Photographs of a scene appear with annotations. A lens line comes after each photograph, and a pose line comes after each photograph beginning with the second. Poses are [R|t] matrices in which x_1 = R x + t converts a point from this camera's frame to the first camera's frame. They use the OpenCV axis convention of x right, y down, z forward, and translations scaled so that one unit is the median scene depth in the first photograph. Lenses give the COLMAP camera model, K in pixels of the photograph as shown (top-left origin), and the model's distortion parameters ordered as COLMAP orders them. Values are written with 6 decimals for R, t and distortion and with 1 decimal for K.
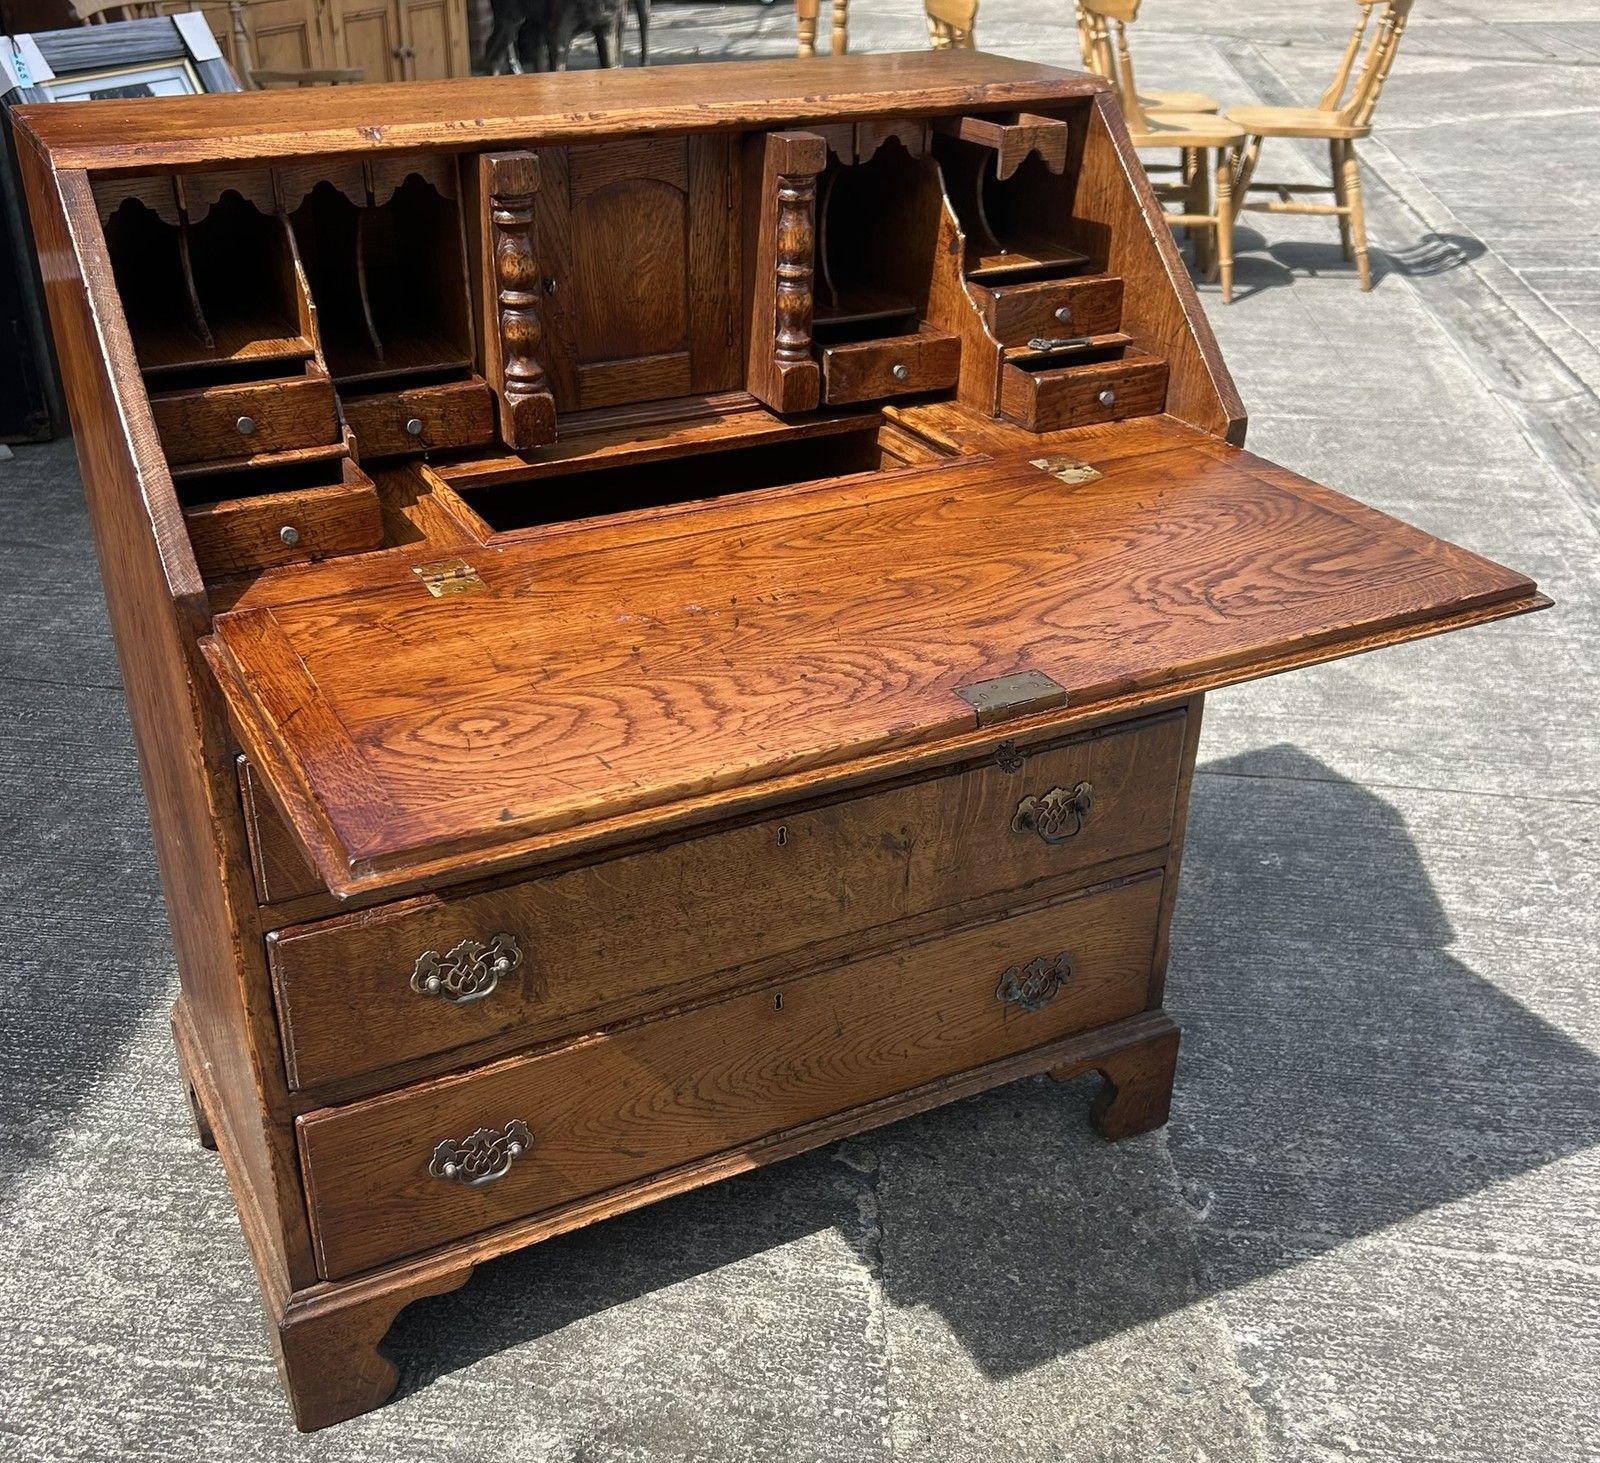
lens RADIAL K [[1756.9, 0, 745.9], [0, 1756.9, 793.8], [0, 0, 1]] dist [0.020238, 0.000000]
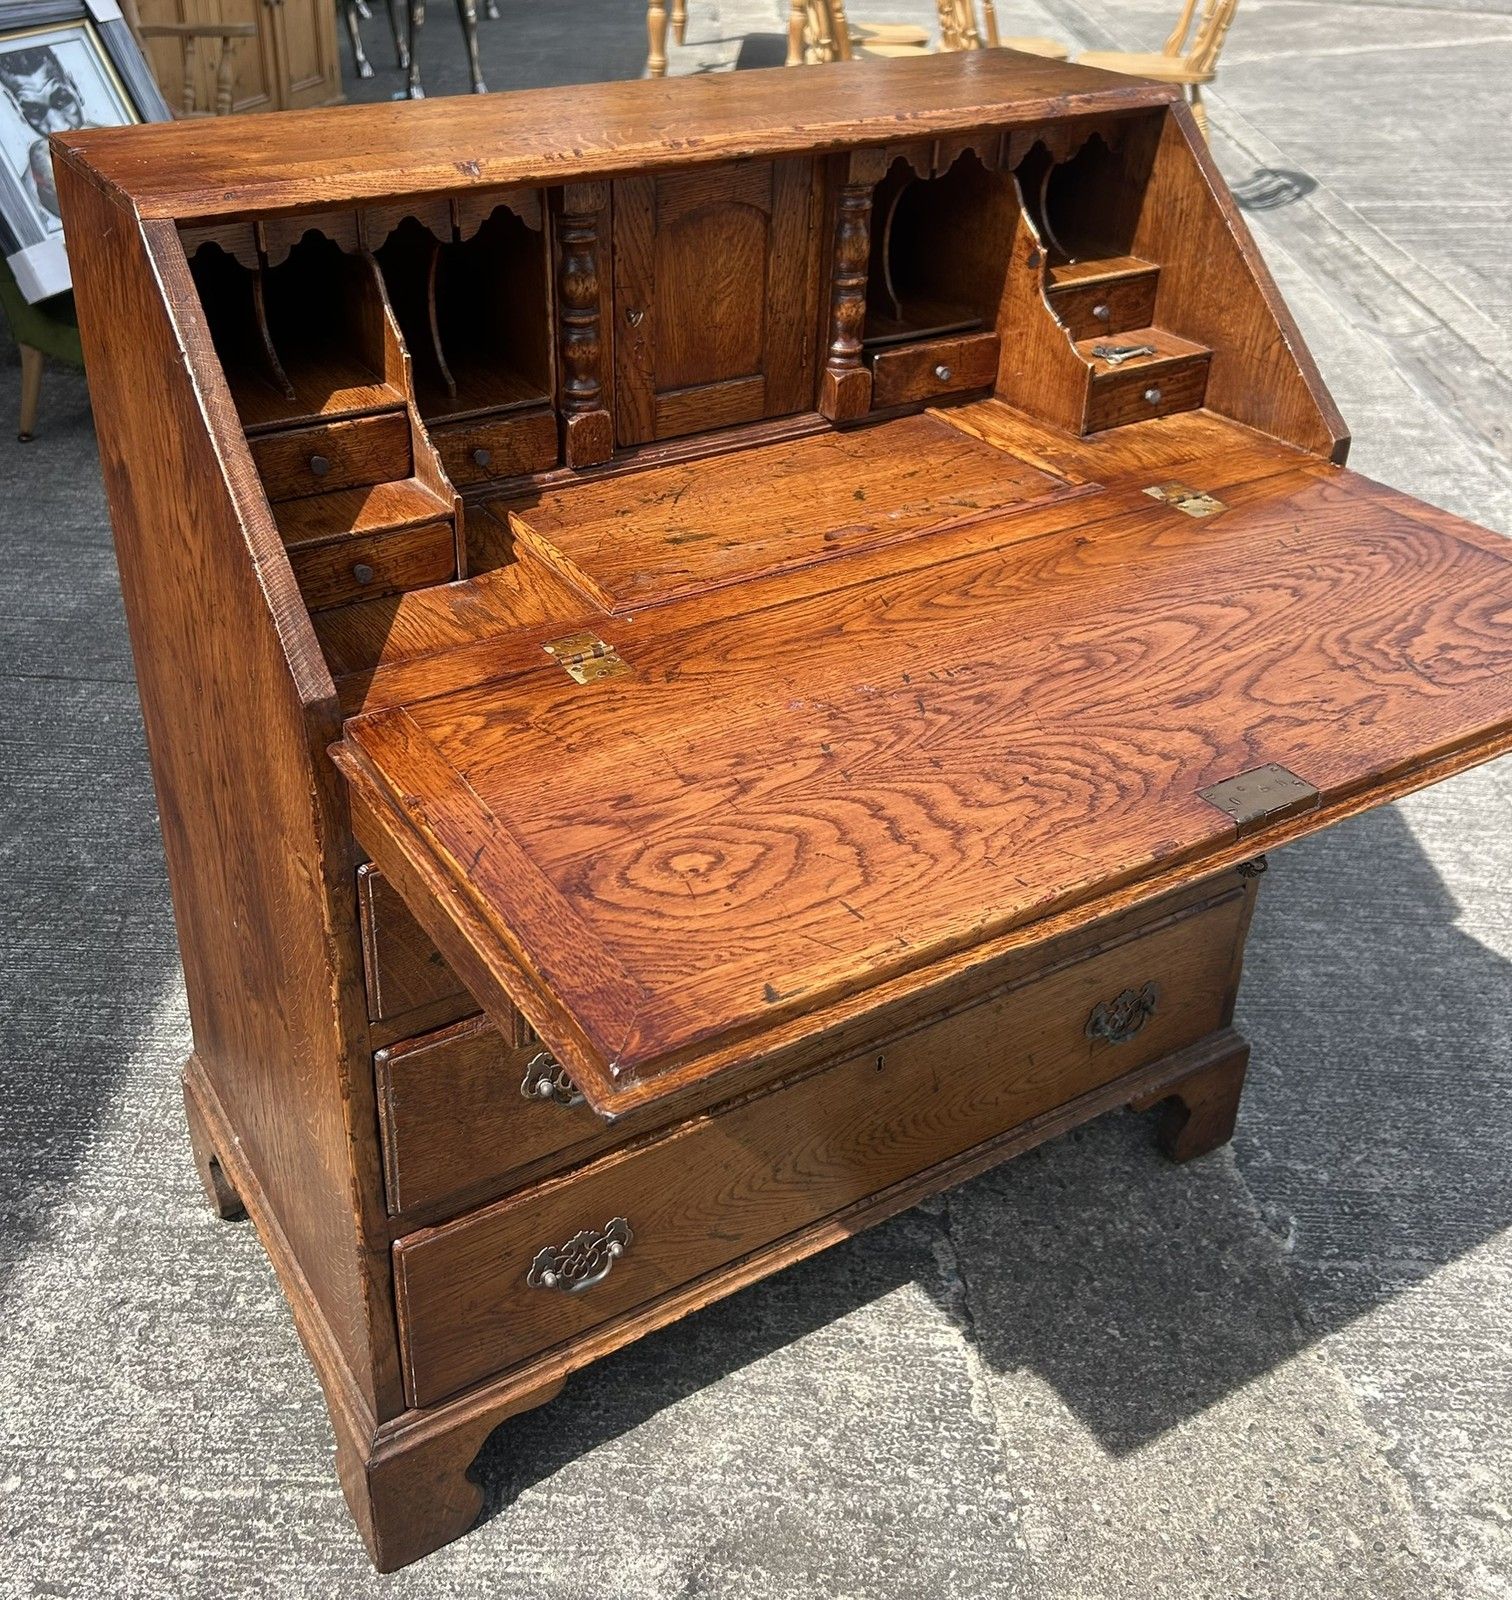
lens RADIAL K [[1689.6, 0, 683.8], [0, 1689.6, 615.3], [0, 0, 1]] dist [0.014160, 0.000000]
pose [[0.997010, -0.025954, 0.072787, -0.144213], [0.028729, 0.998889, -0.037350, -0.088283], [-0.071737, 0.039329, 0.996648, 0.101094]]
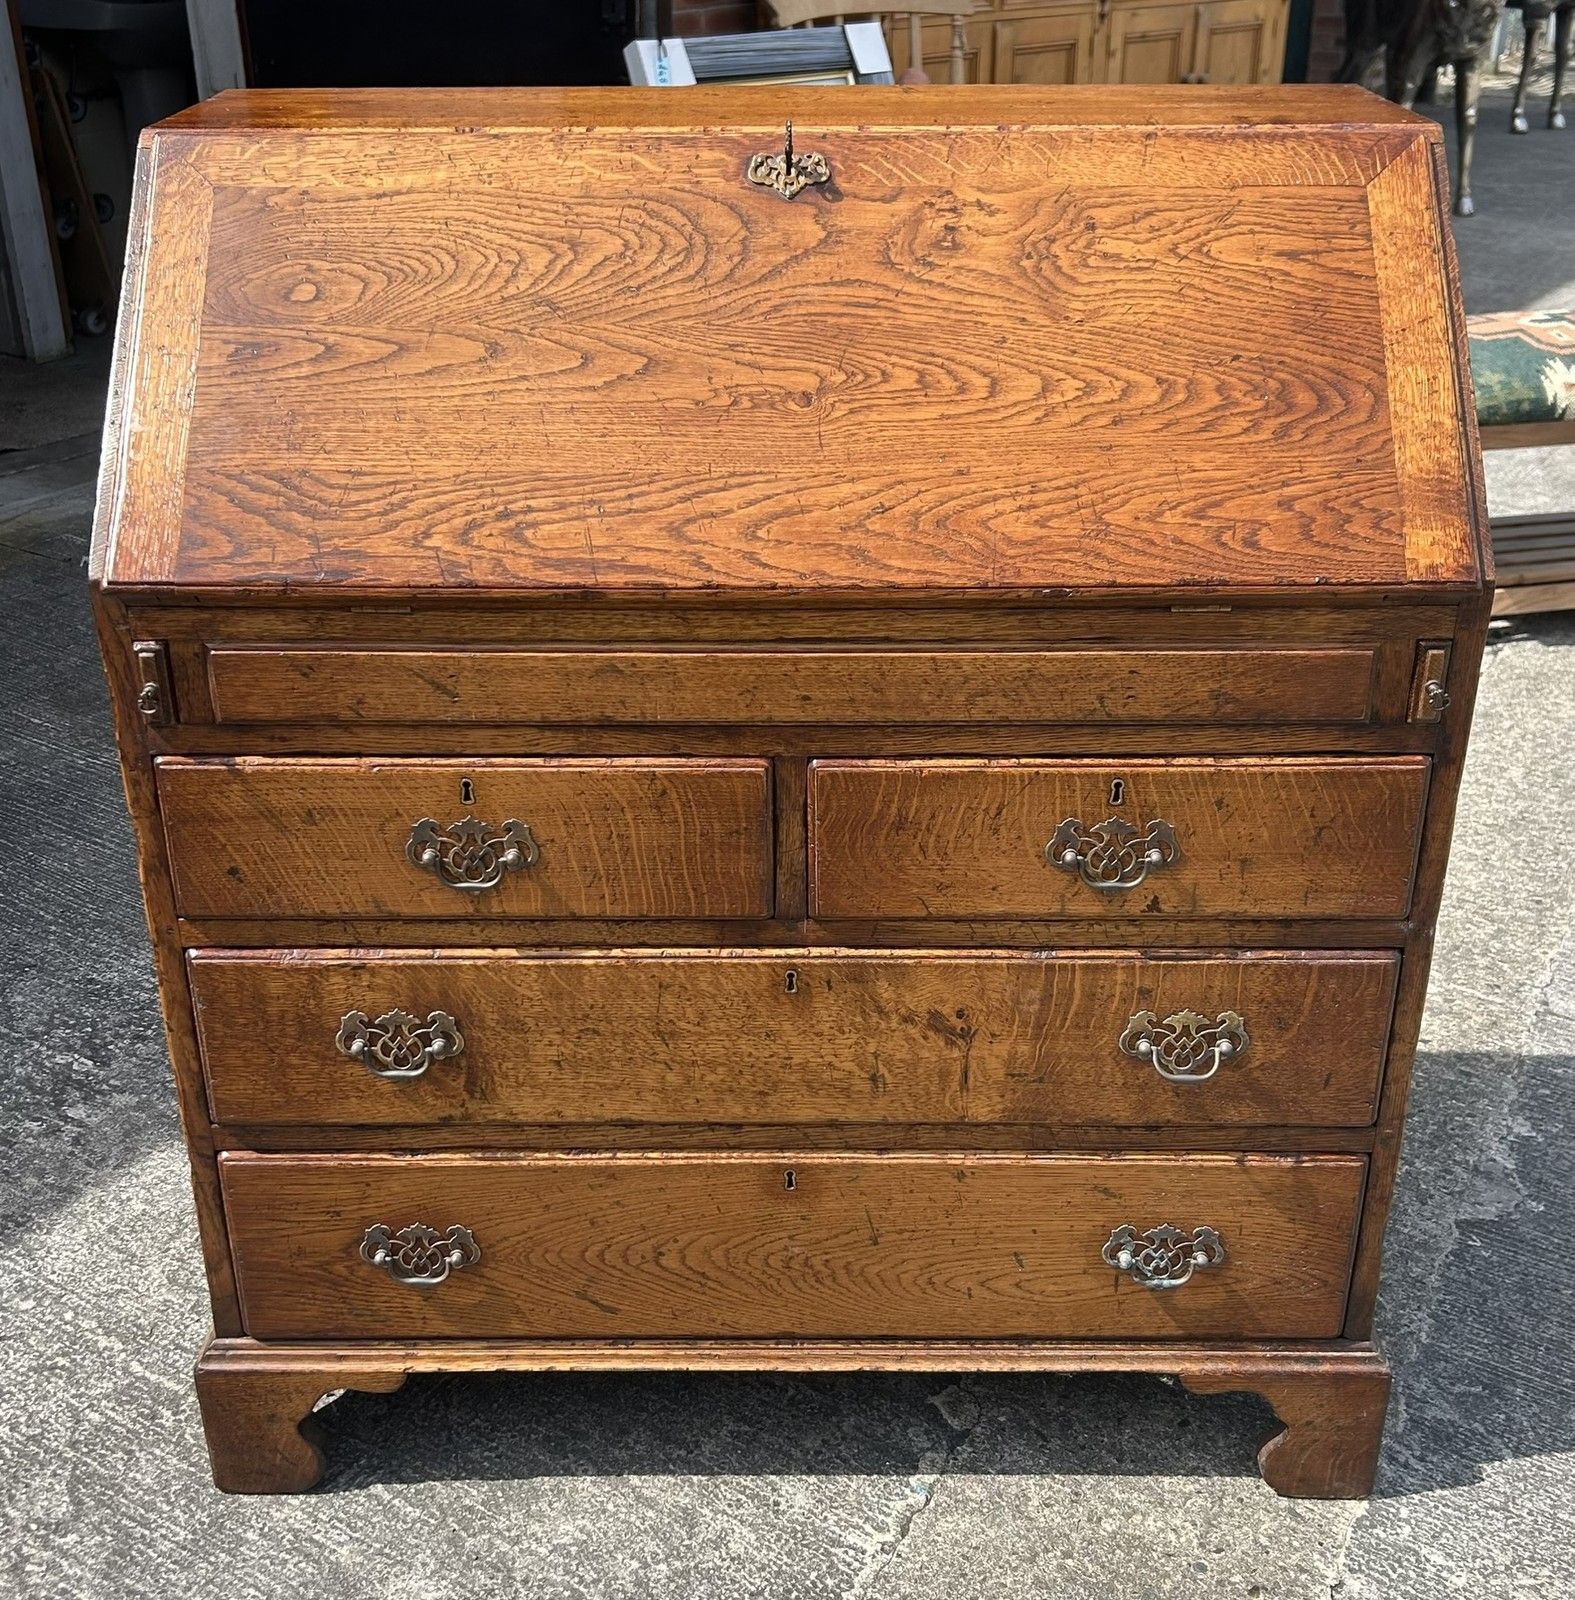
lens RADIAL K [[2003.4, 0, 772.5], [0, 2003.4, 812.7], [0, 0, 1]] dist [0.014627, 0.000000]
pose [[0.892706, 0.195702, -0.405927, 0.363440], [-0.215185, 0.976570, -0.002414, -0.048844], [0.395944, 0.089505, 0.913902, 0.105879]]
